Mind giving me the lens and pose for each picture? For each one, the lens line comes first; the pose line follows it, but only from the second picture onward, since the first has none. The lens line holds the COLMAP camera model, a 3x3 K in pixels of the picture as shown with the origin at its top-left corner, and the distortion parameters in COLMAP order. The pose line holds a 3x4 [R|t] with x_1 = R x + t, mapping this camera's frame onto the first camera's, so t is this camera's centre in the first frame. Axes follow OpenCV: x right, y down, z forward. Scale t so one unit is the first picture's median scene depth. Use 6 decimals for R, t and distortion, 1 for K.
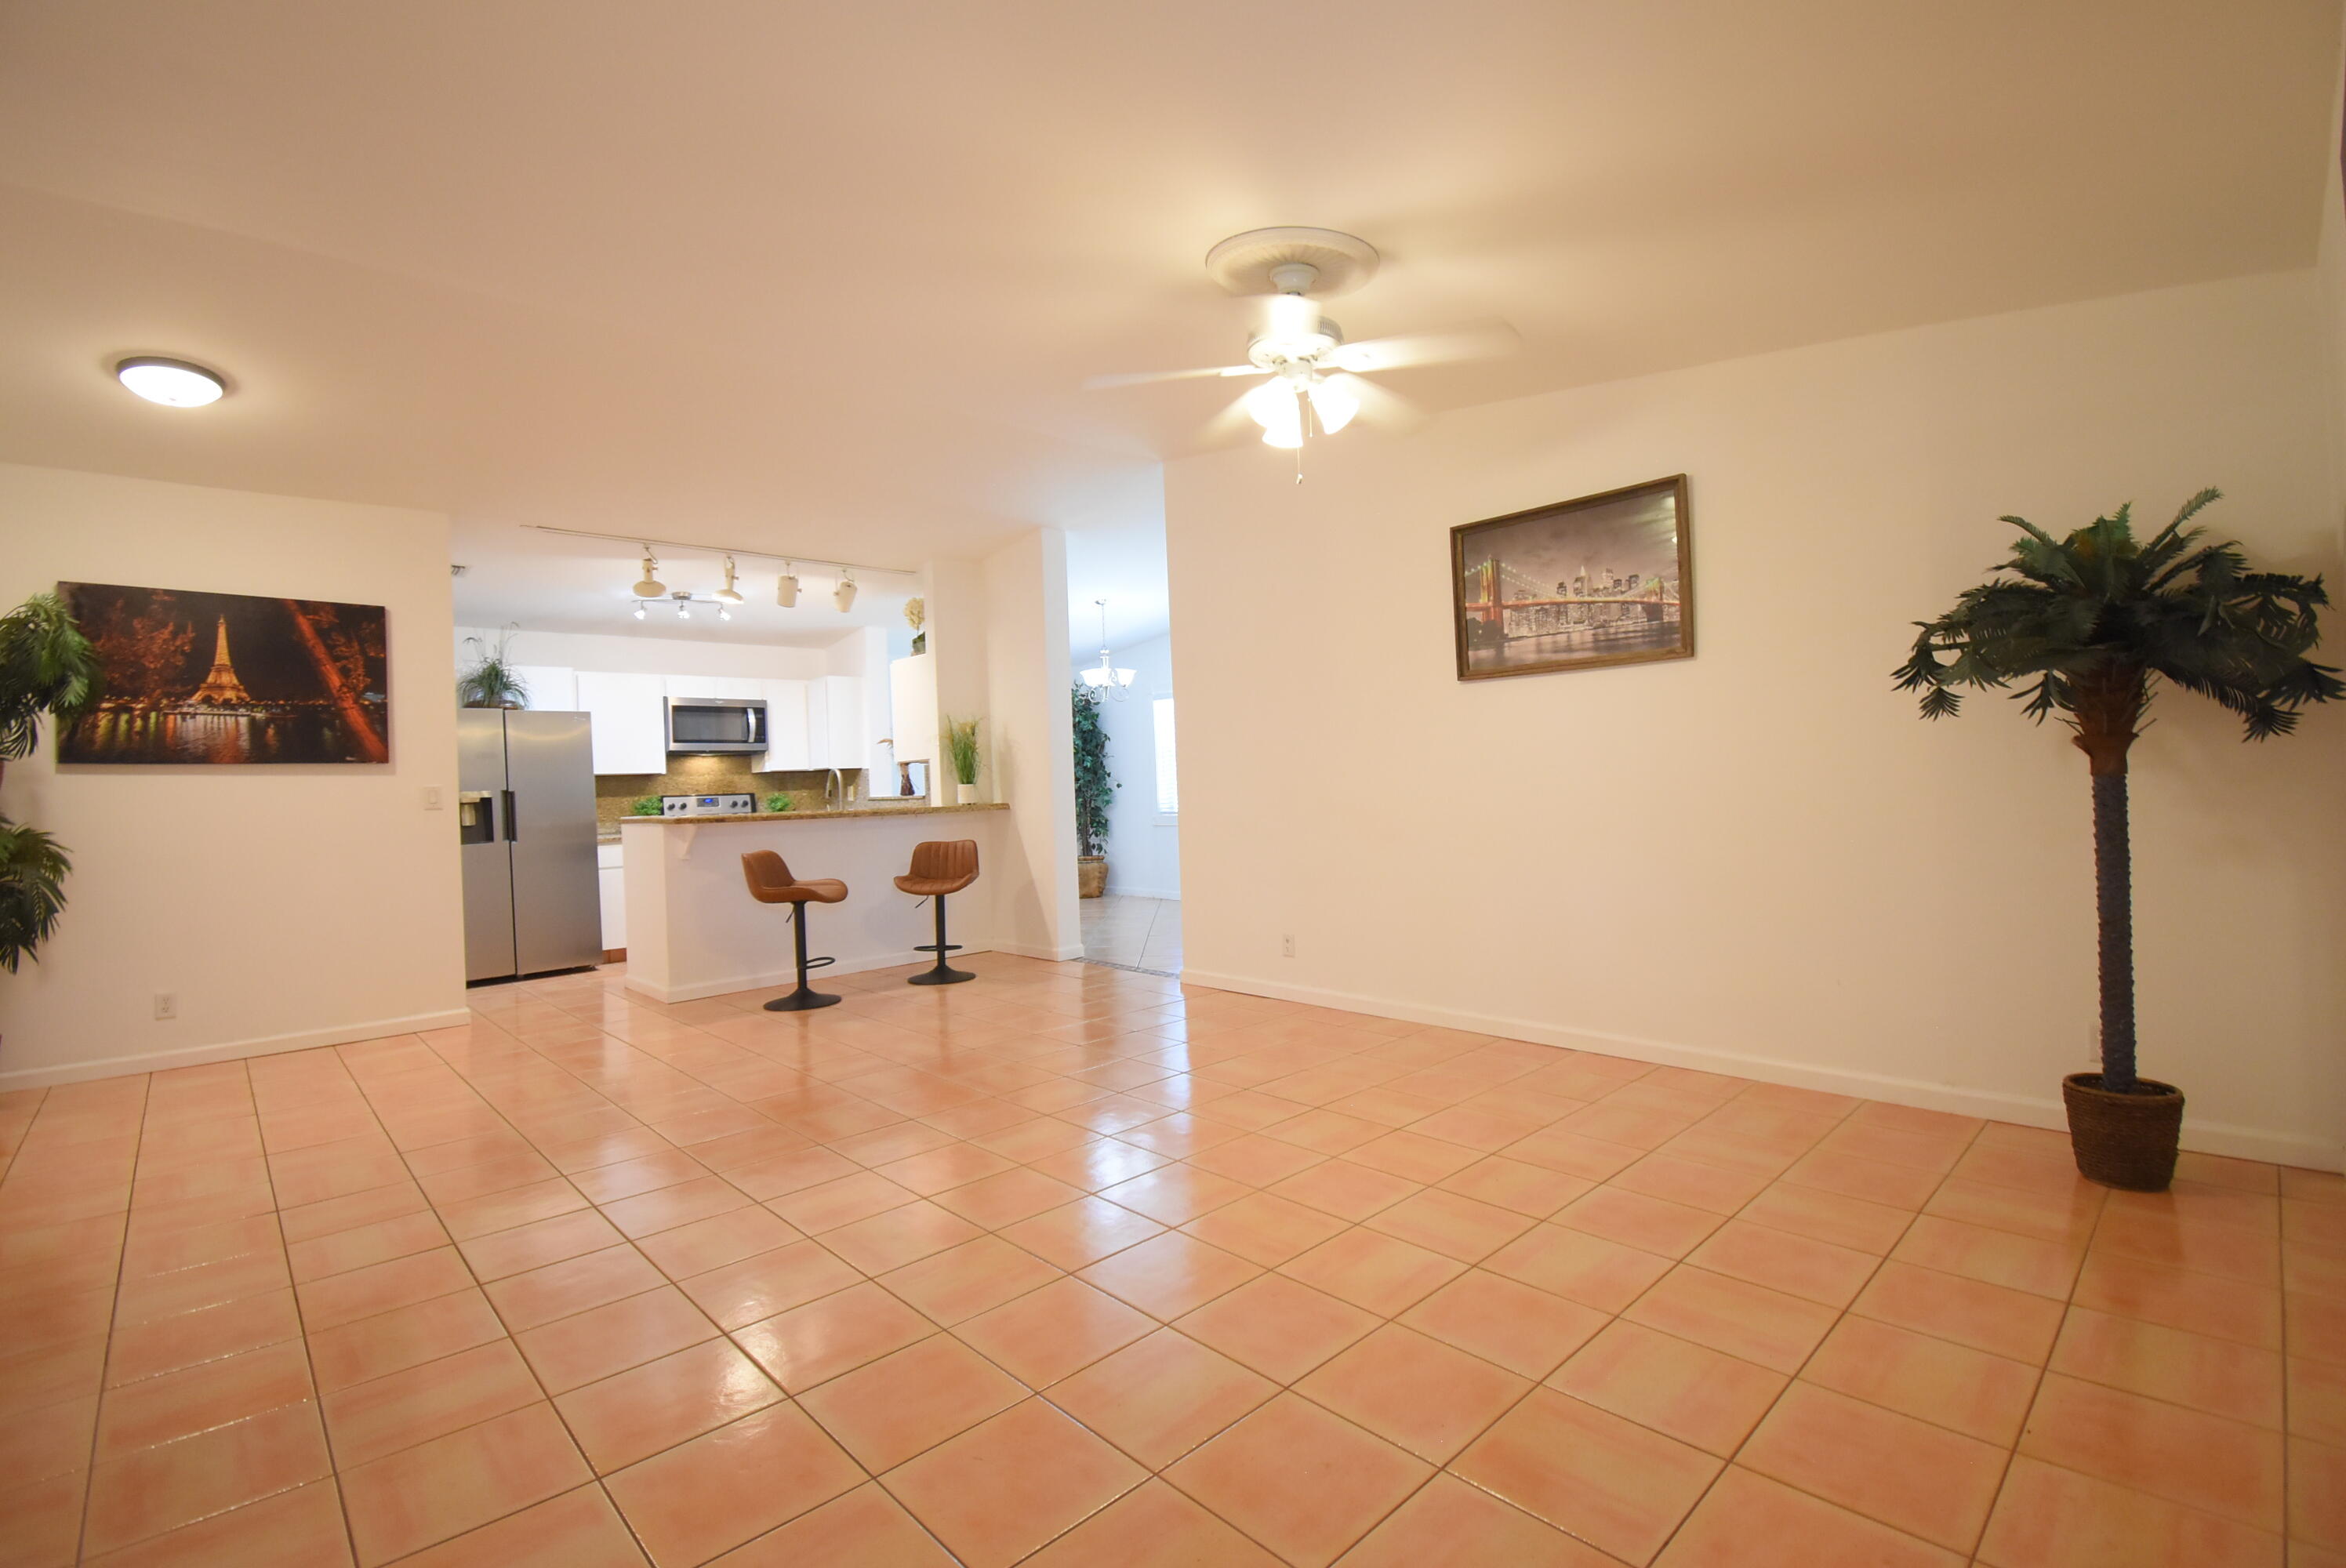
lens RADIAL K [[1054.4, 0, 1173.0], [0, 1054.4, 784.0], [0, 0, 1]] dist [0.022674, -0.029711]
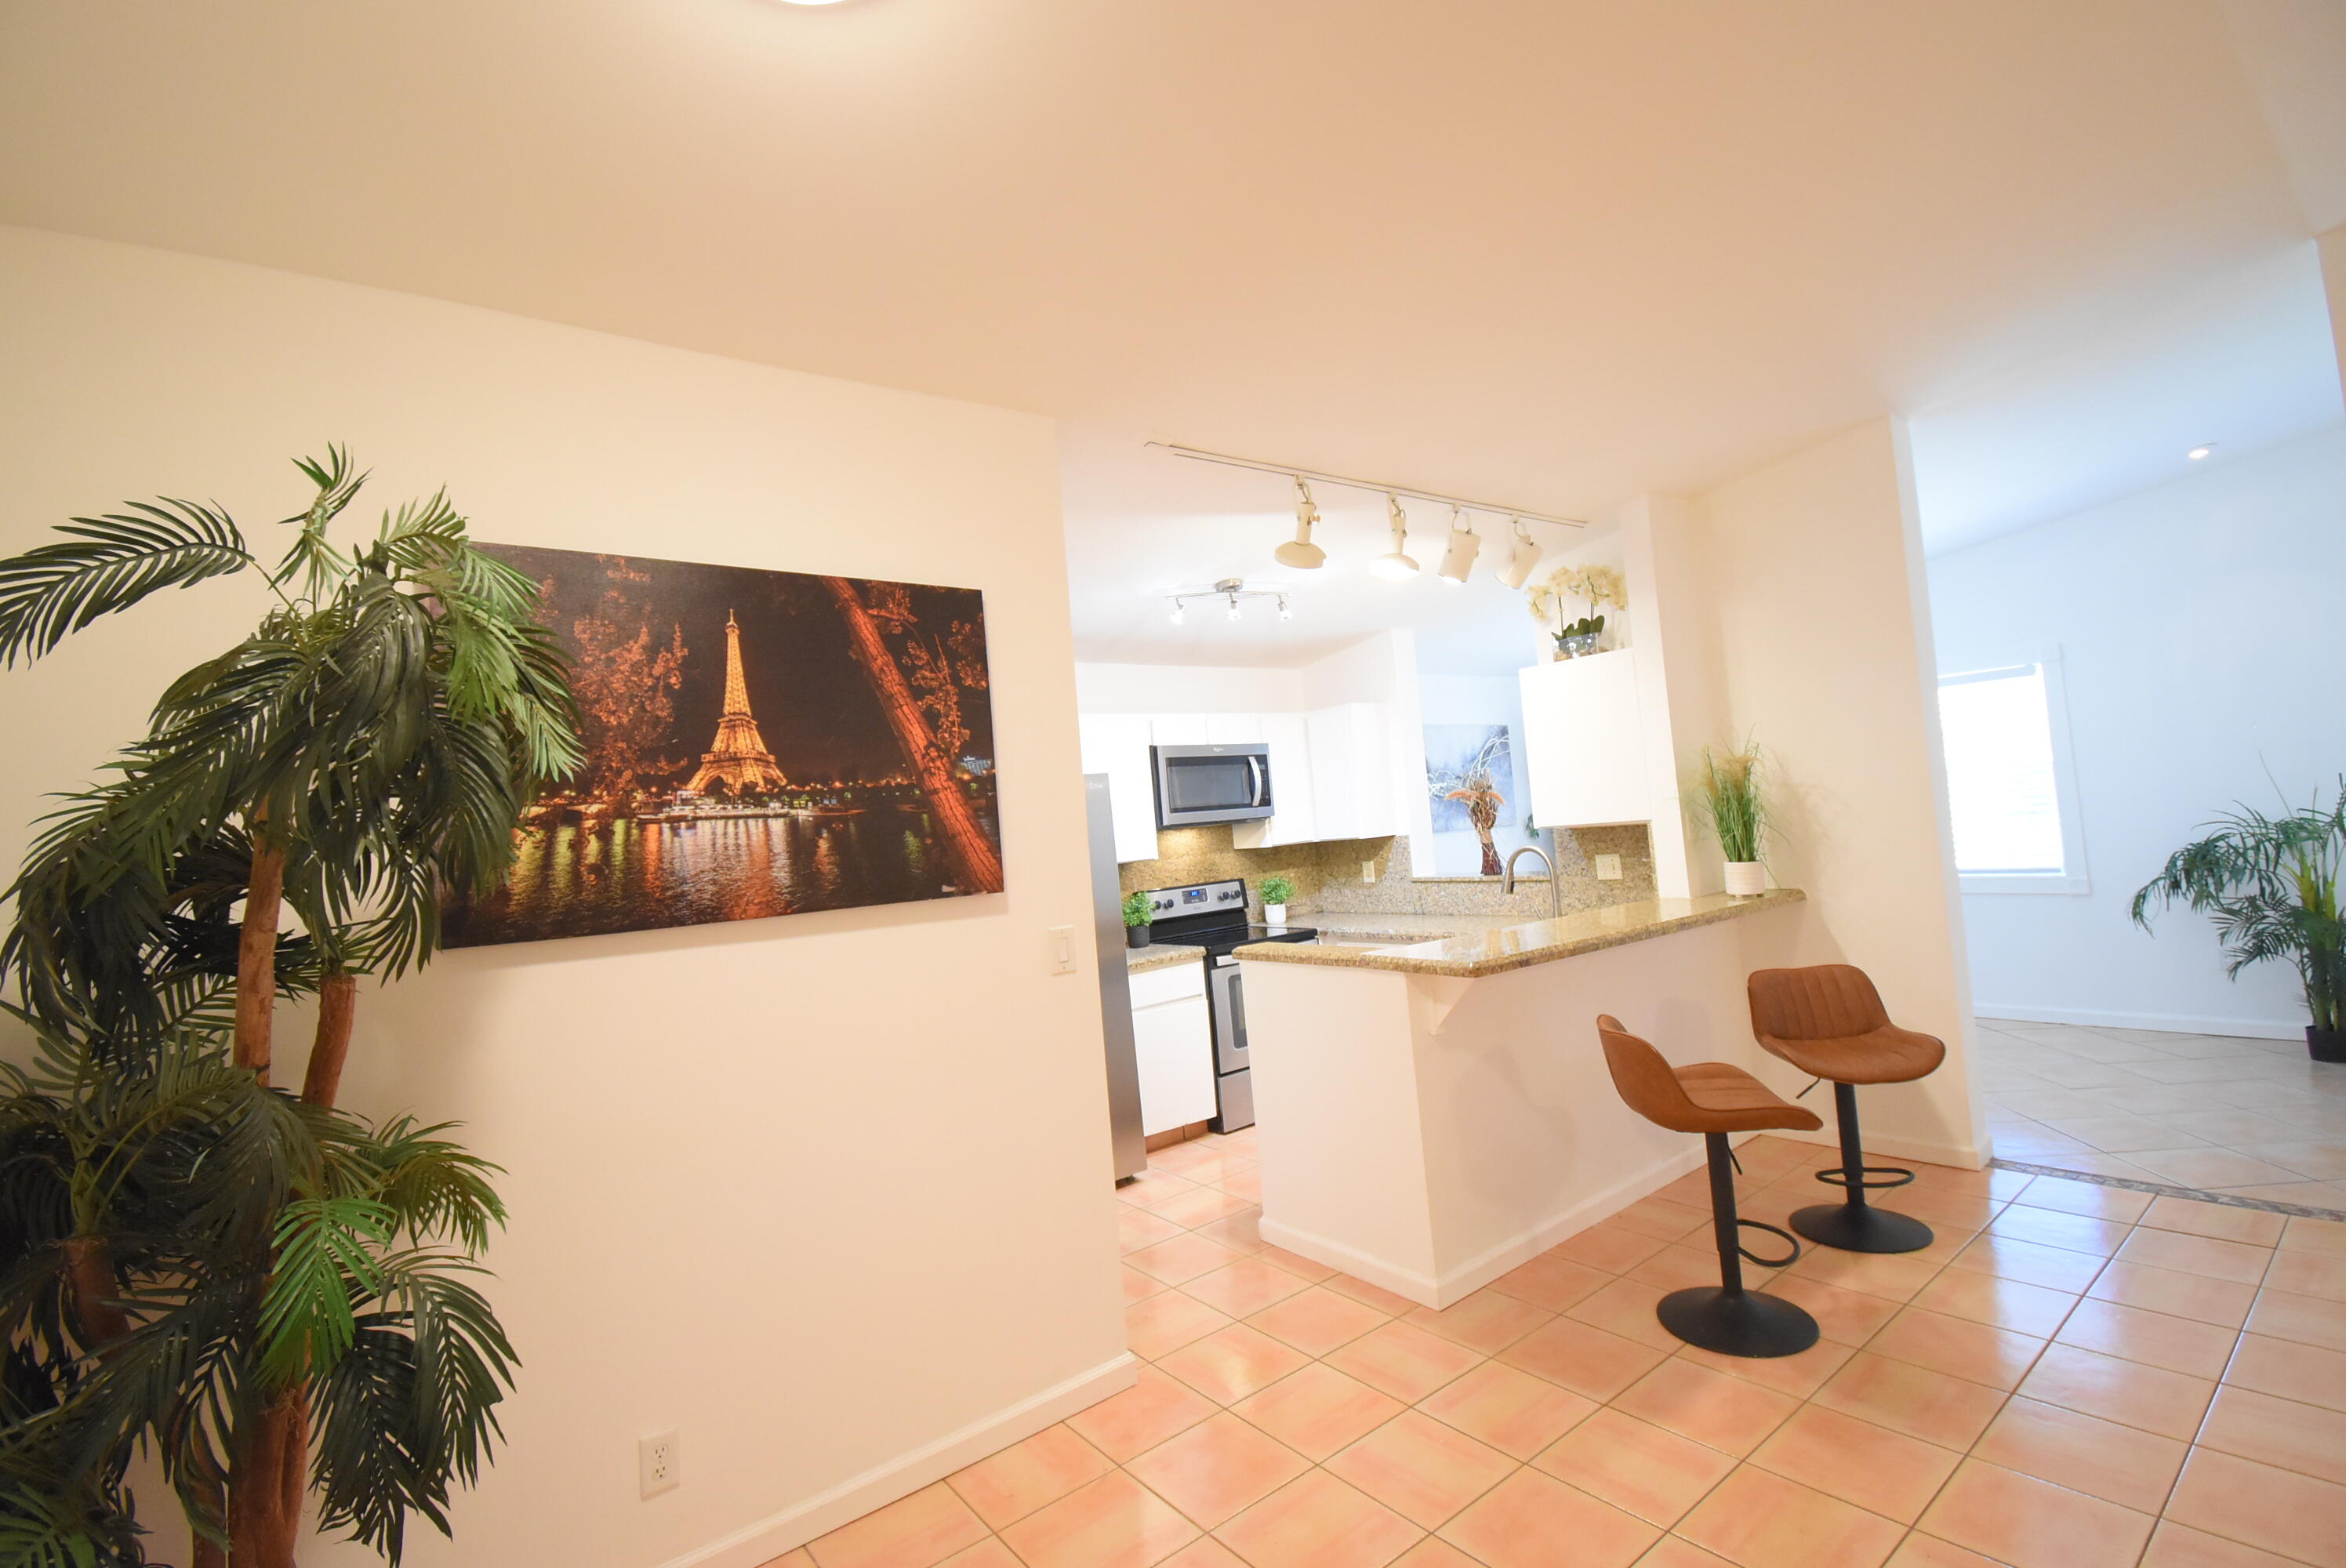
lens RADIAL K [[1054.4, 0, 1173.0], [0, 1054.4, 784.0], [0, 0, 1]] dist [0.022674, -0.029711]
pose [[0.993556, -0.051434, -0.101004, -0.623158], [0.047960, 0.998181, -0.036537, -0.050954], [0.102699, 0.031457, 0.994215, 0.512757]]
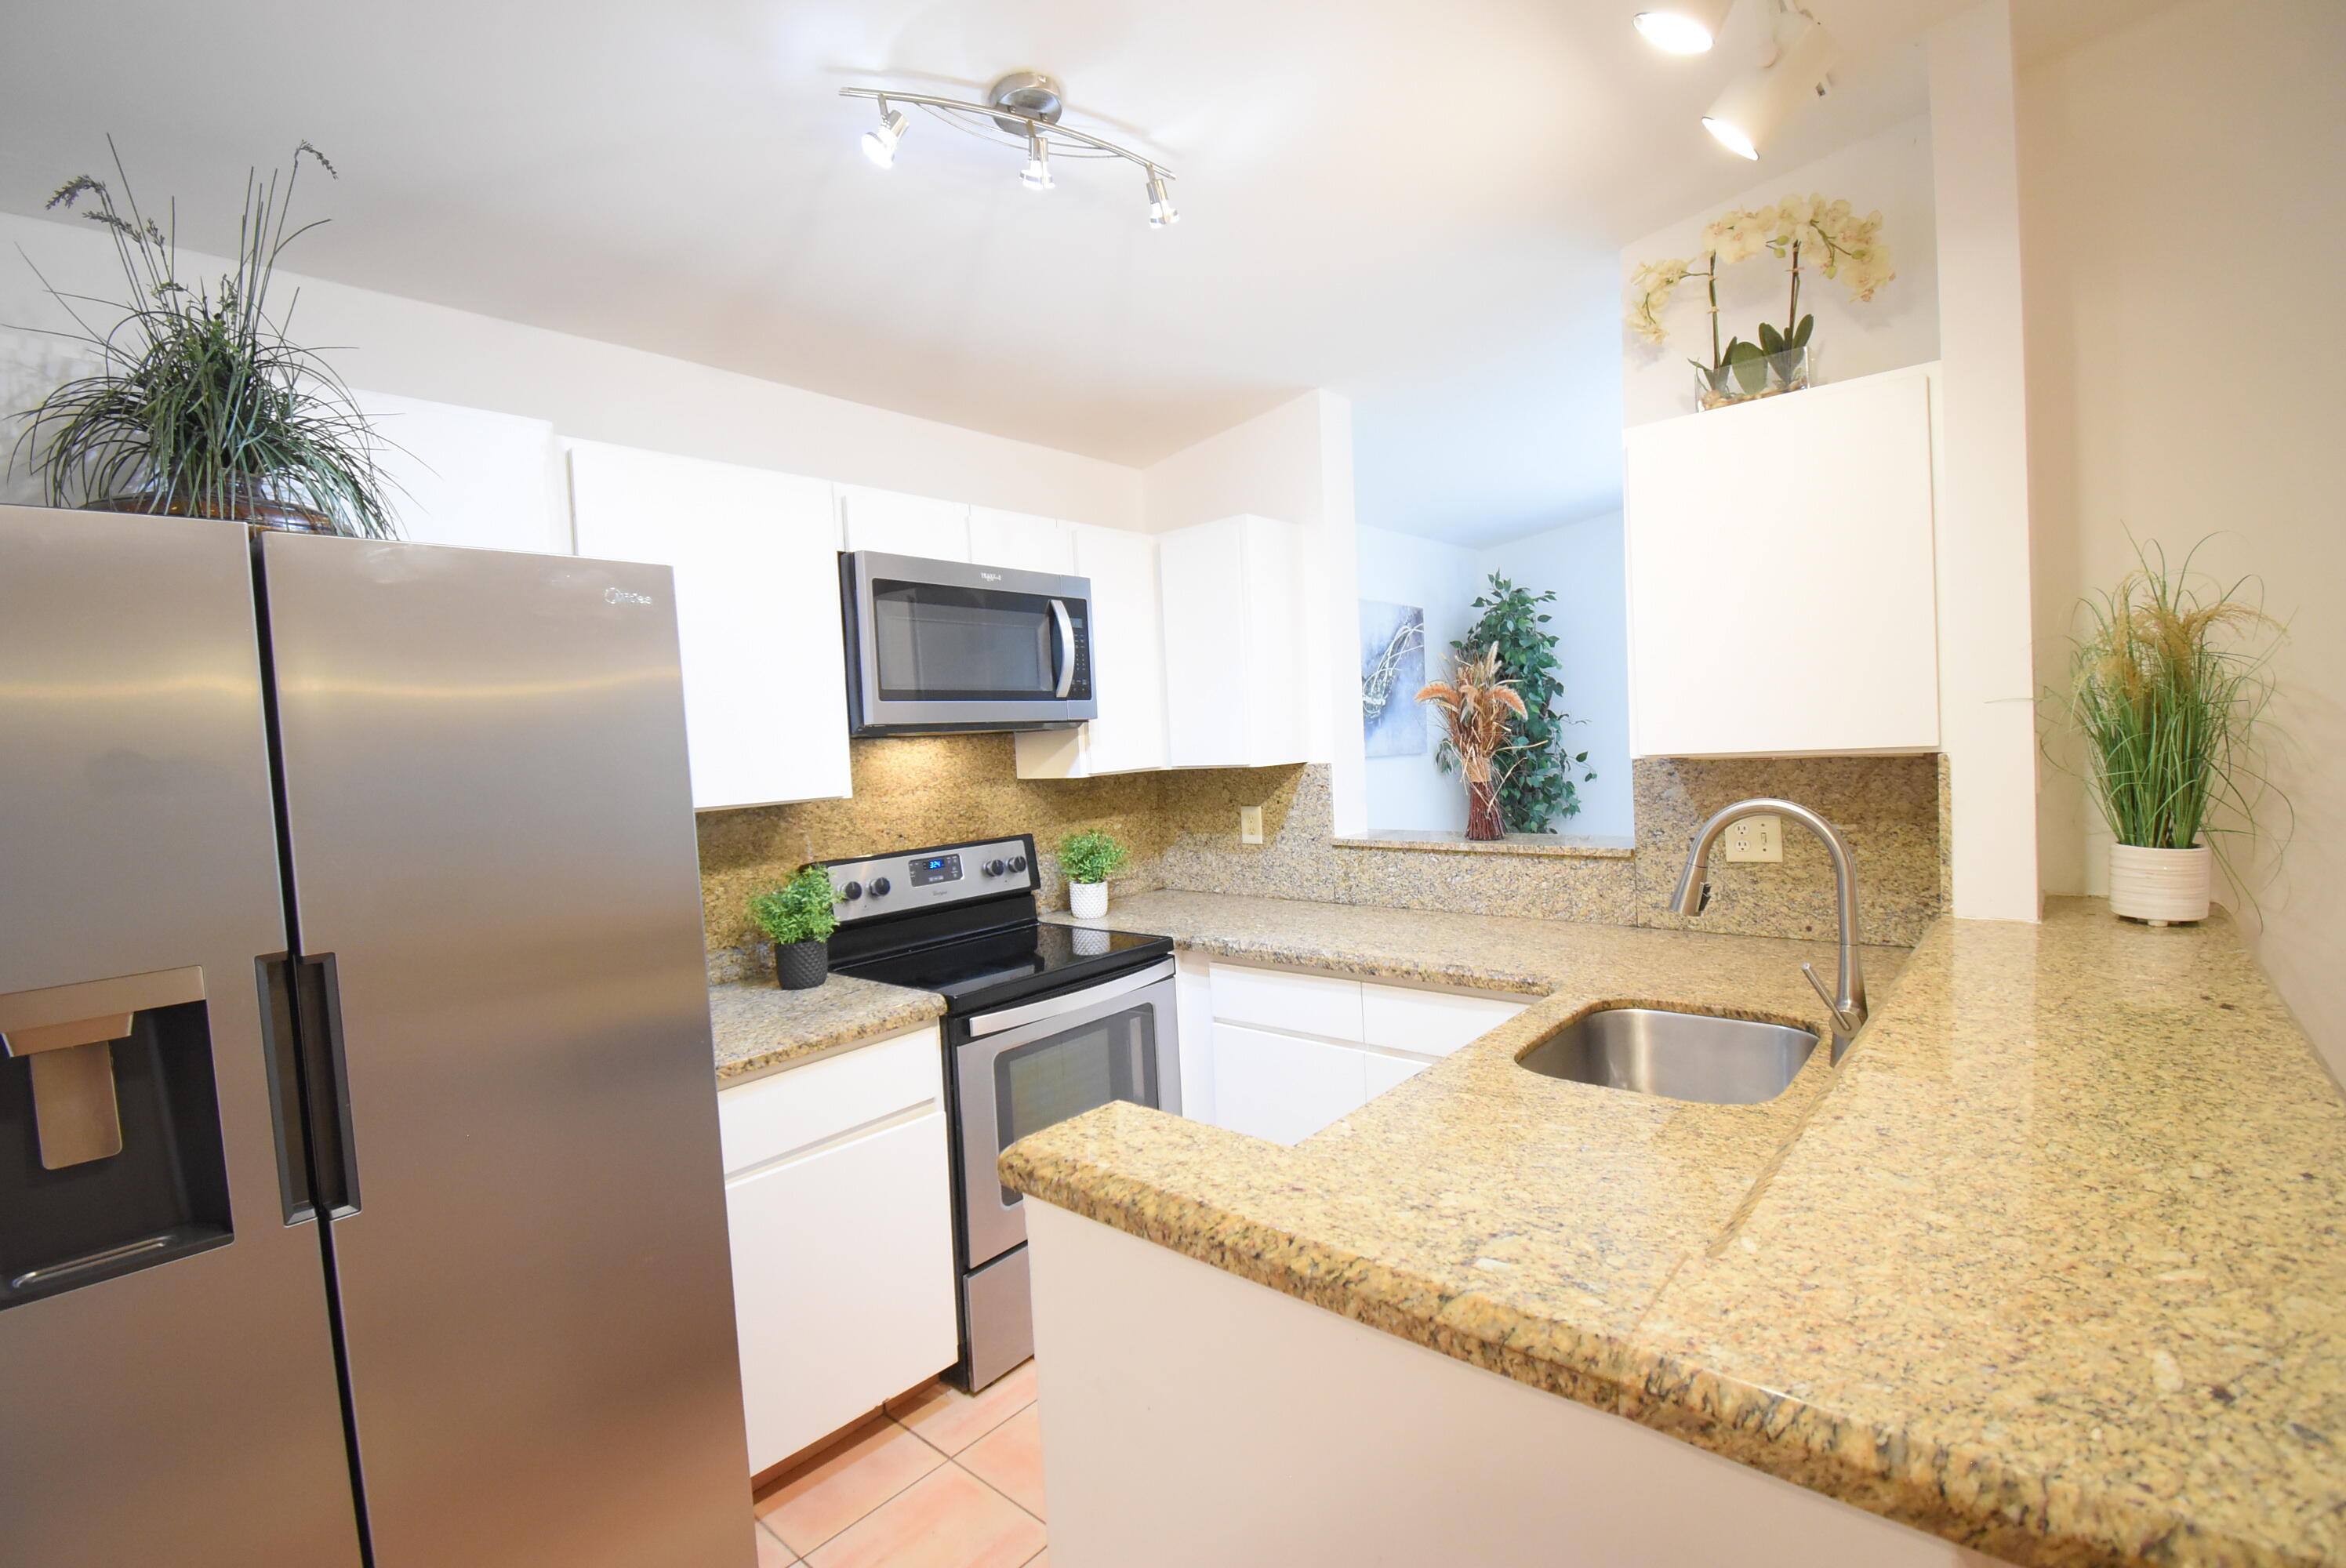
lens RADIAL K [[1054.4, 0, 1173.0], [0, 1054.4, 784.0], [0, 0, 1]] dist [0.022674, -0.029711]
pose [[0.994816, -0.015707, 0.100470, -0.648482], [0.011630, 0.999090, 0.041033, -0.040184], [-0.101023, -0.039652, 0.994094, 1.054668]]
